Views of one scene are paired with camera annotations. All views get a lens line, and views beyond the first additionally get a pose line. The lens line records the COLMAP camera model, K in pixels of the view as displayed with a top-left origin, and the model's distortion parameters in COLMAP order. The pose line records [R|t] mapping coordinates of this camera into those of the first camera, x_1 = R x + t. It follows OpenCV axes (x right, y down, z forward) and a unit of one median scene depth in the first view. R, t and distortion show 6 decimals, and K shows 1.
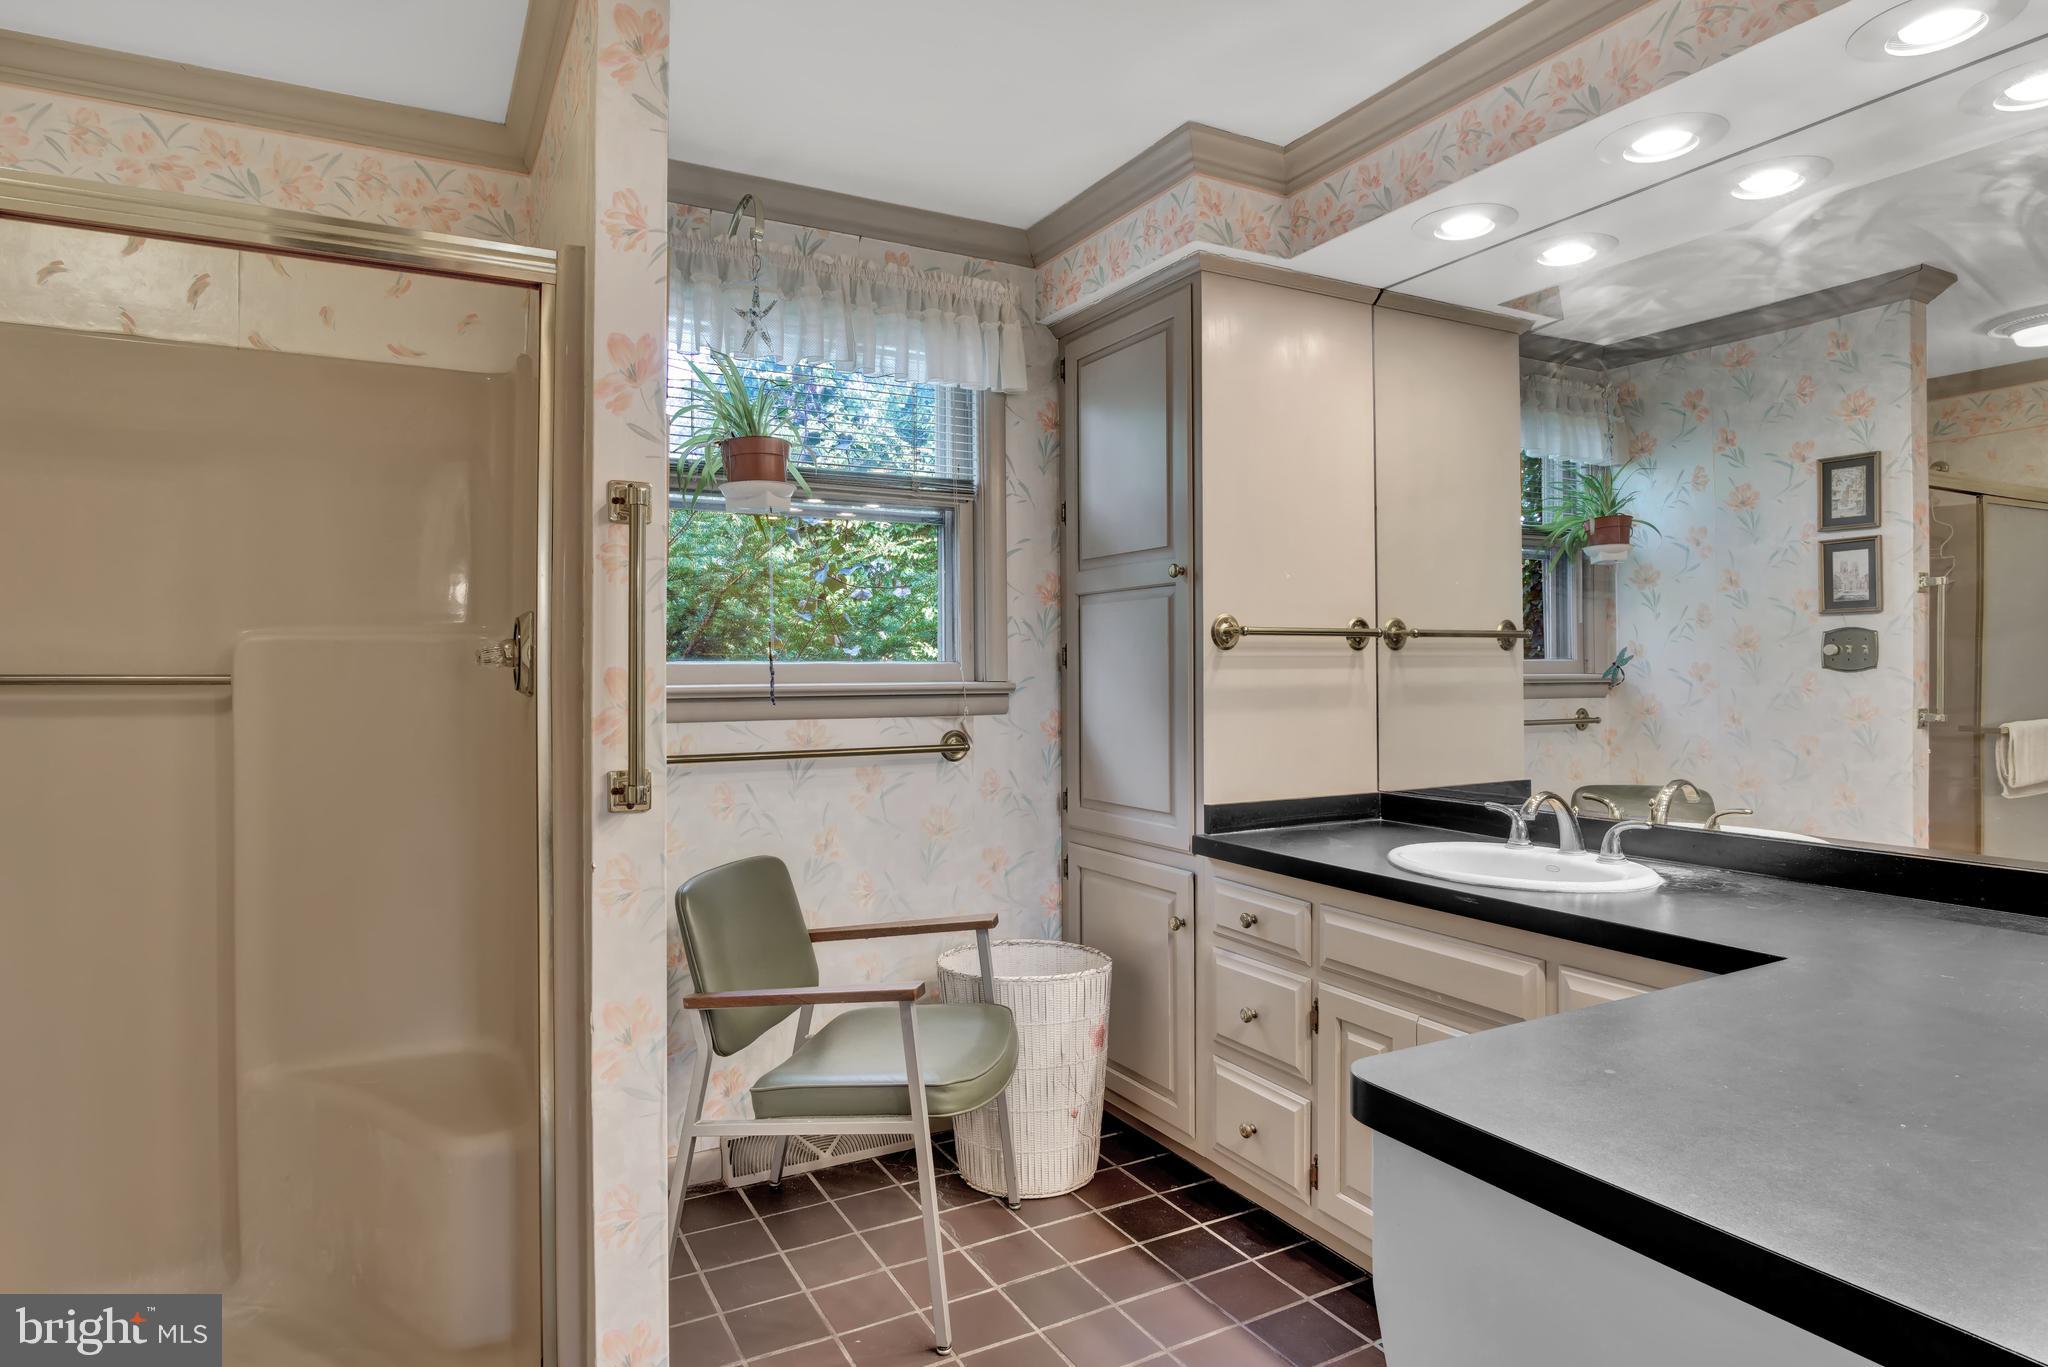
lens RADIAL K [[1100.6, 0, 1024.4], [0, 1100.6, 680.9], [0, 0, 1]] dist [-0.029805, 0.004105]
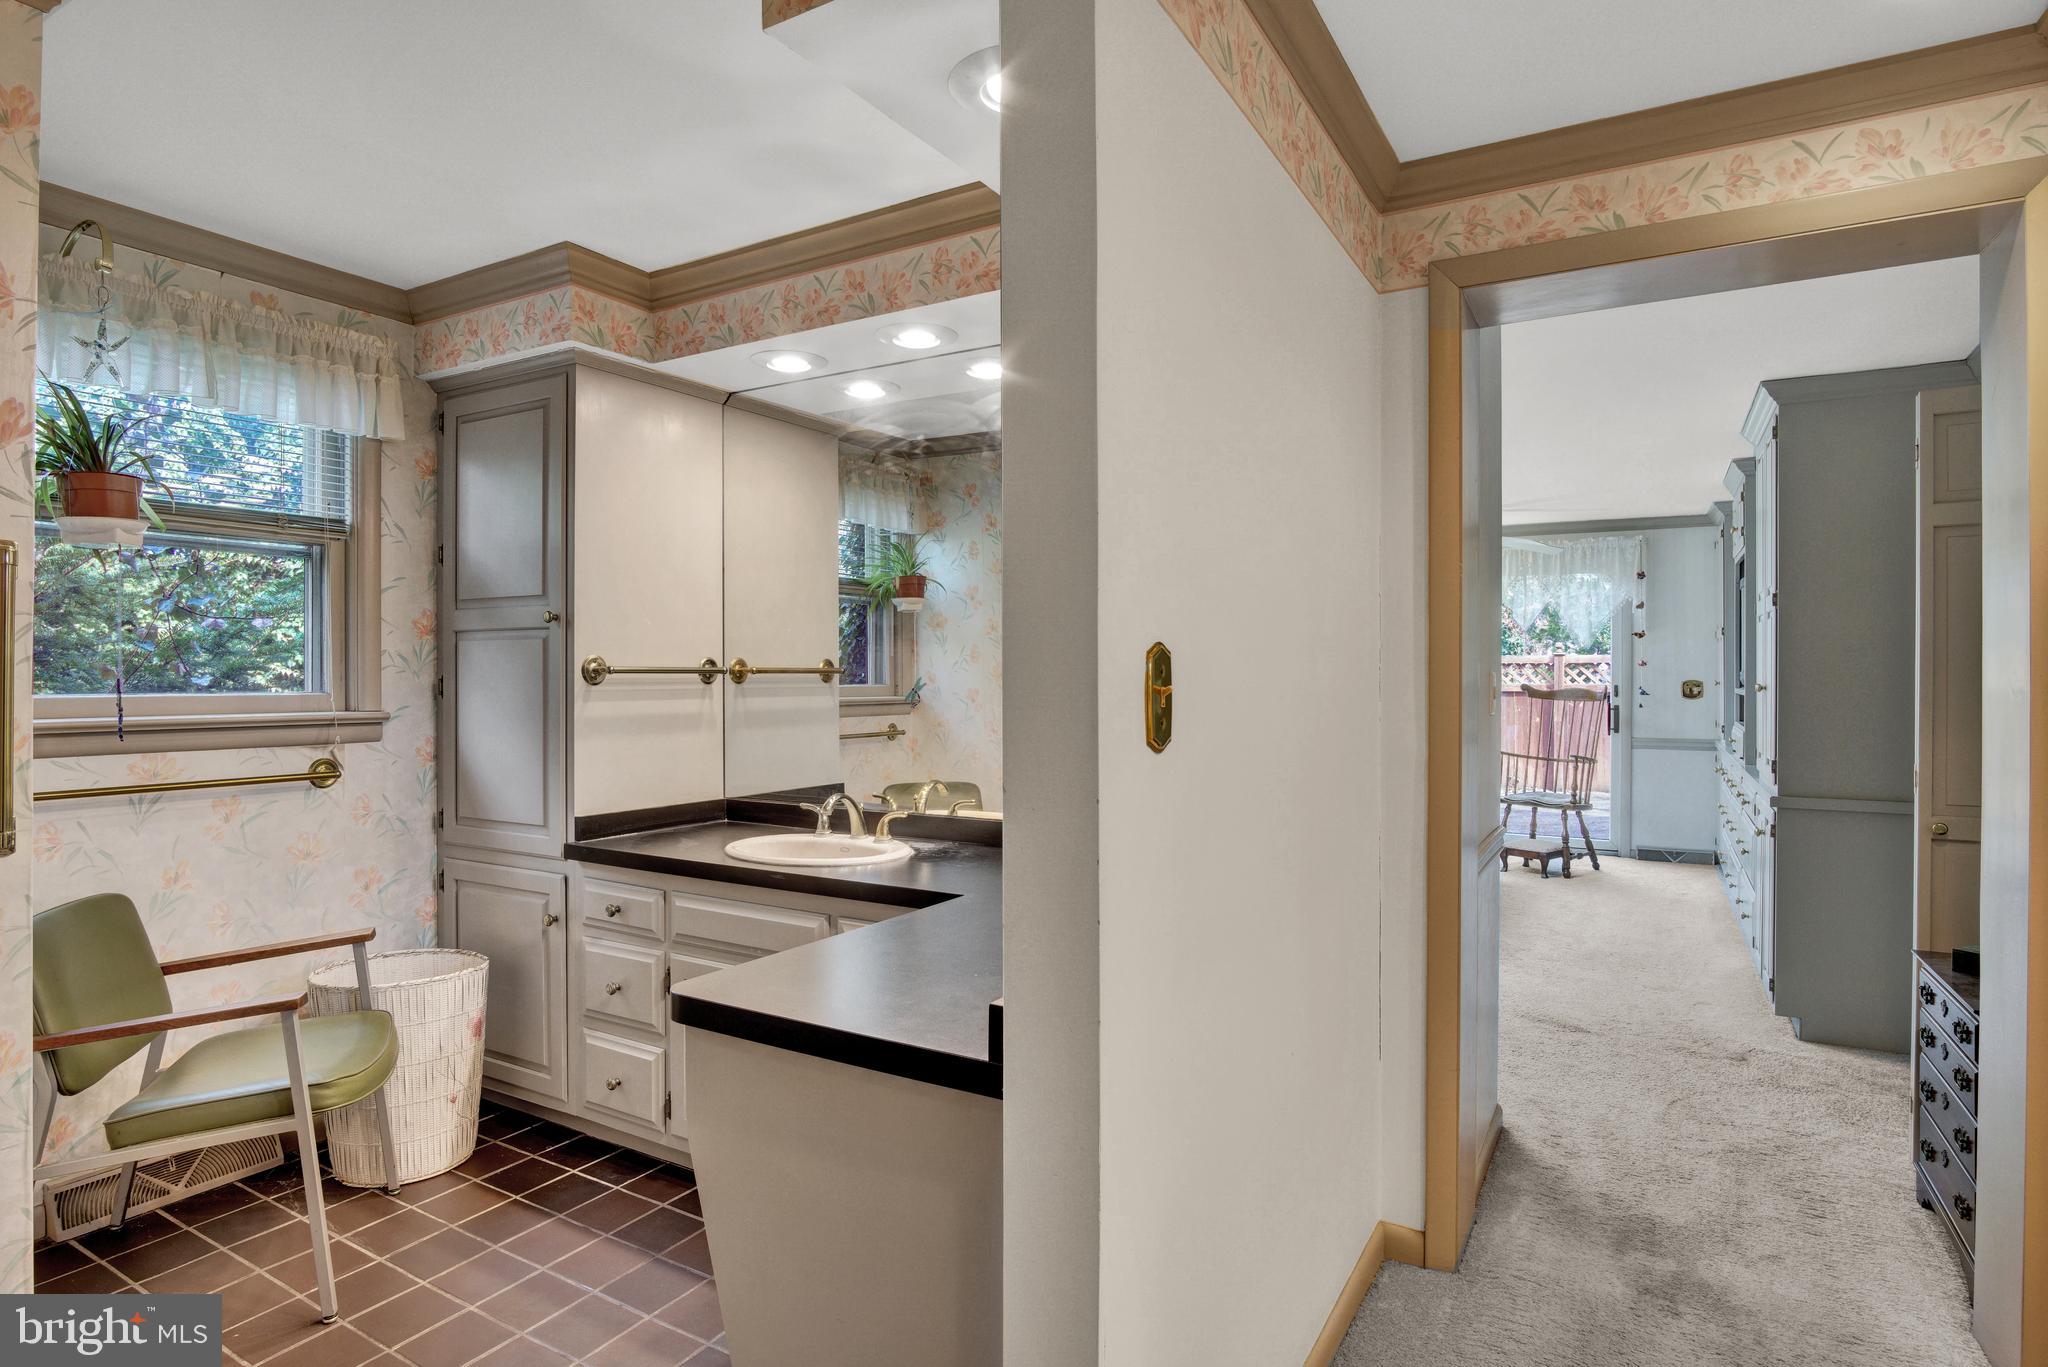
lens RADIAL K [[1100.6, 0, 1022.7], [0, 1100.6, 675.4], [0, 0, 1]] dist [-0.029805, 0.004105]
pose [[0.857216, 0.005483, 0.514927, -0.029293], [-0.003087, 0.999980, -0.005510, -0.033151], [-0.514947, 0.003134, 0.857216, -0.249103]]
